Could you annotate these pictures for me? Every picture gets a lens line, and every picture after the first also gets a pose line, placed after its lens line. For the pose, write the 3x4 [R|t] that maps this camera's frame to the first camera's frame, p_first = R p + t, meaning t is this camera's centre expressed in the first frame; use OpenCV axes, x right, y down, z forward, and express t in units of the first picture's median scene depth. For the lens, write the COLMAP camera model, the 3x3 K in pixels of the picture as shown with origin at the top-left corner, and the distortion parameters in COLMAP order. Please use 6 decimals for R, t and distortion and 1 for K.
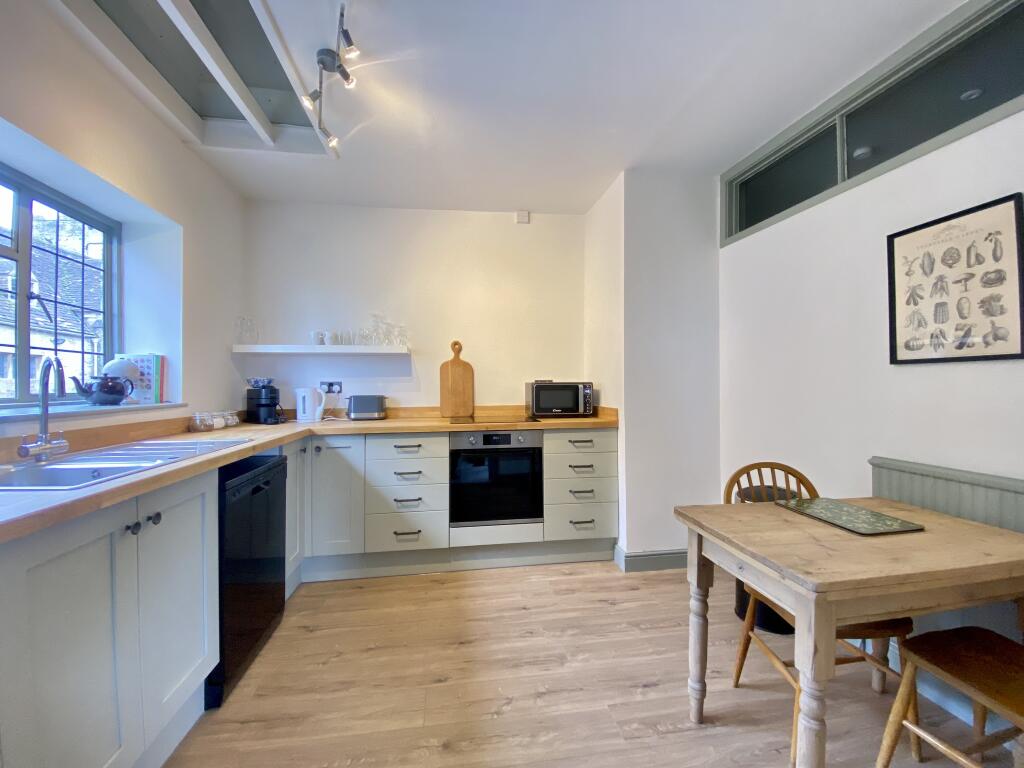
lens RADIAL K [[408.6, 0, 512.0], [0, 408.6, 384.0], [0, 0, 1]] dist [-0.000886, -0.000326]
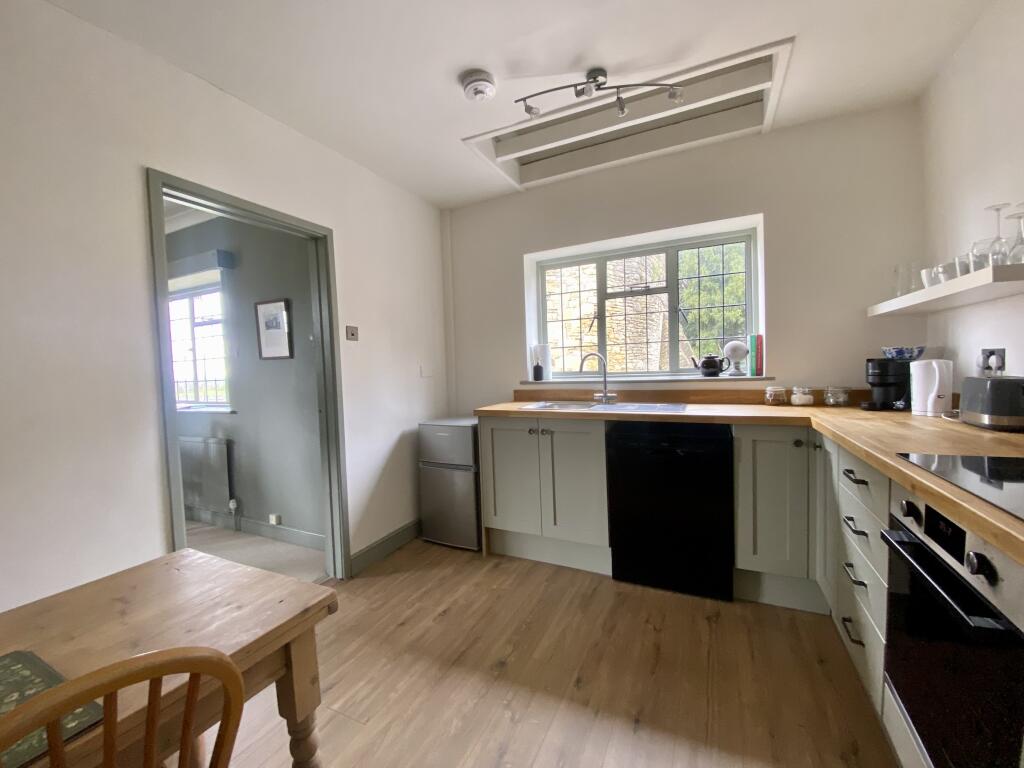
lens RADIAL K [[418.1, 0, 509.7], [0, 418.1, 379.6], [0, 0, 1]] dist [-0.002246, -0.000459]
pose [[-0.558410, 0.054286, -0.827787, 0.538668], [0.042528, 0.998418, 0.036788, -0.017500], [0.828474, -0.014661, -0.559835, 1.121138]]
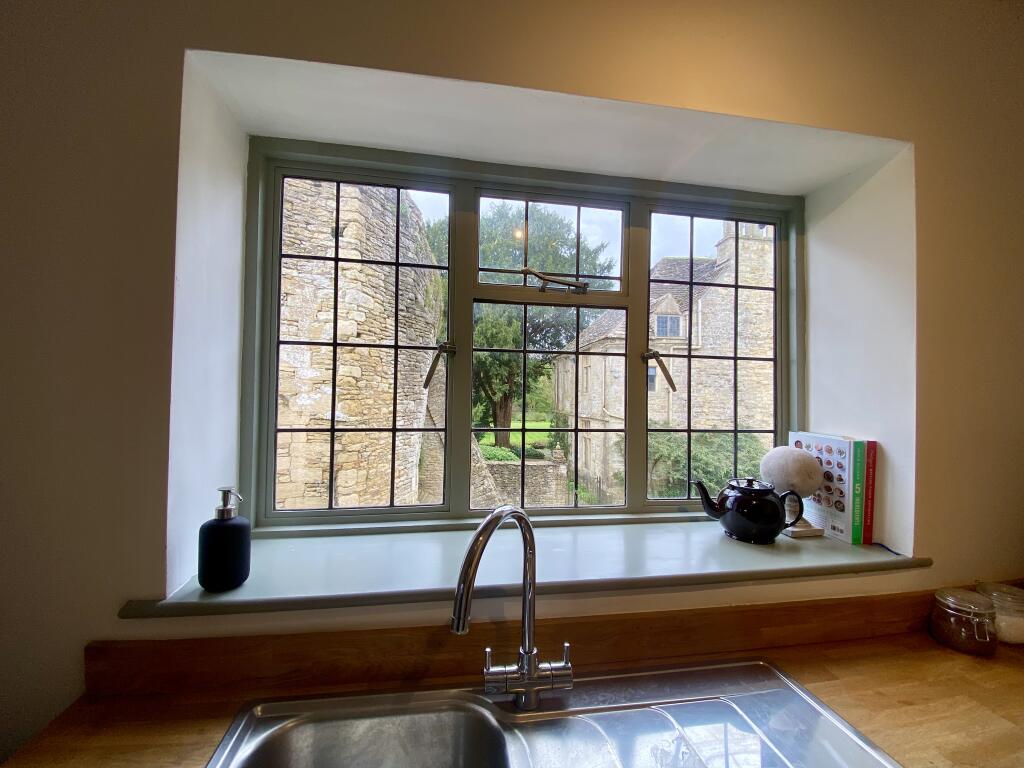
lens RADIAL K [[418.1, 0, 509.7], [0, 418.1, 379.6], [0, 0, 1]] dist [-0.002246, -0.000459]
pose [[0.007823, -0.016414, -0.999835, -0.399696], [-0.013246, 0.999776, -0.016517, -0.130943], [0.999882, 0.013374, 0.007604, 0.608442]]
